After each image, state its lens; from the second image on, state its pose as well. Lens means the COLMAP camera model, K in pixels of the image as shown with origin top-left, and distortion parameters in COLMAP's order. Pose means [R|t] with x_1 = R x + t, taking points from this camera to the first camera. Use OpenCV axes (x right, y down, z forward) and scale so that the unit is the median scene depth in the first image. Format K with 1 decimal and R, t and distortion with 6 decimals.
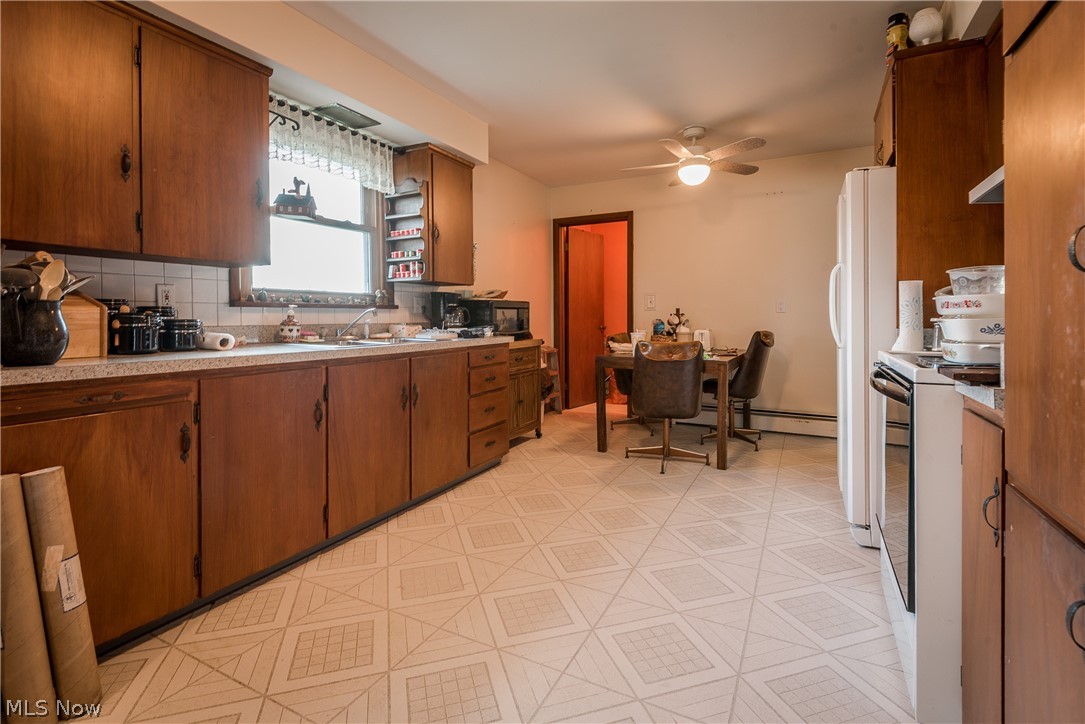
lens RADIAL K [[514.8, 0, 535.8], [0, 514.8, 317.5], [0, 0, 1]] dist [0.000049, -0.000071]
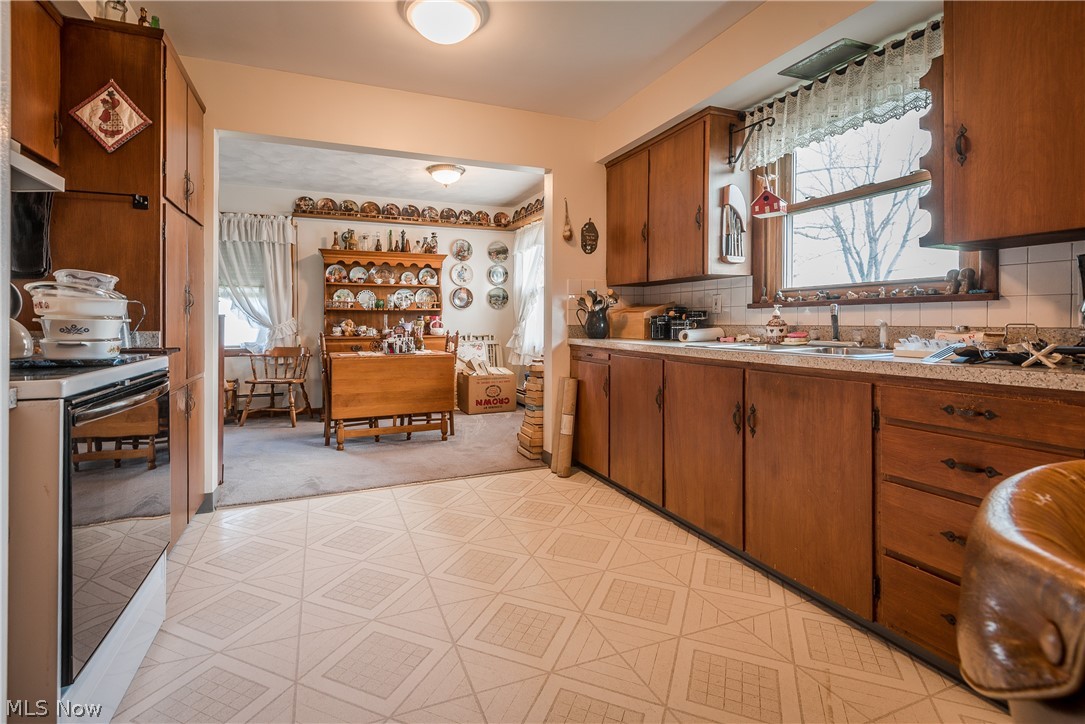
lens RADIAL K [[514.8, 0, 535.8], [0, 514.8, 317.5], [0, 0, 1]] dist [0.000049, -0.000071]
pose [[-0.640821, 0.000626, -0.767690, 0.640433], [0.000467, 1.000000, 0.000425, -0.001337], [0.767690, -0.000086, -0.640821, 1.445042]]
